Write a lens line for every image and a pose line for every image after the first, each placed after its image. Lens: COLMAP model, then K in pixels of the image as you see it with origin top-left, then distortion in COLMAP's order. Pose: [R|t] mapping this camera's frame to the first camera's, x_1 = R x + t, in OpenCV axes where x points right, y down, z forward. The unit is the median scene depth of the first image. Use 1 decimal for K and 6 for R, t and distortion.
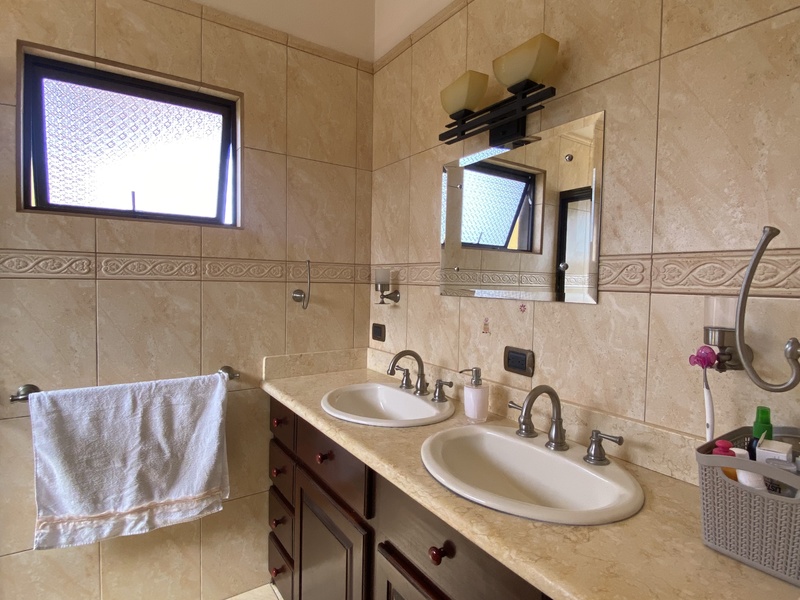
lens RADIAL K [[431.3, 0, 400.0], [0, 431.3, 300.0], [0, 0, 1]] dist [0.059905, -0.057549]
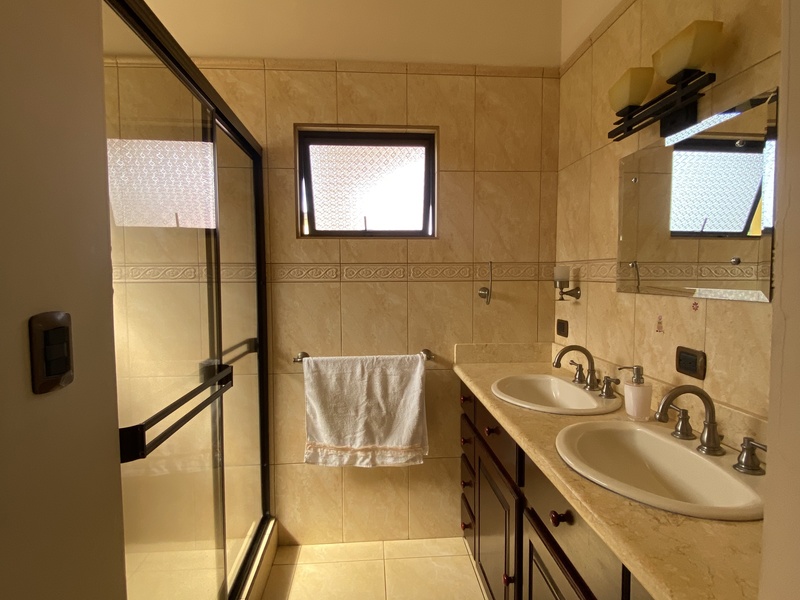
lens RADIAL K [[431.3, 0, 400.0], [0, 431.3, 300.0], [0, 0, 1]] dist [0.059905, -0.057549]
pose [[0.863767, 0.007089, -0.503842, 0.175806], [-0.001776, 0.999938, 0.011024, -0.003077], [0.503888, -0.008627, 0.863726, -0.114261]]
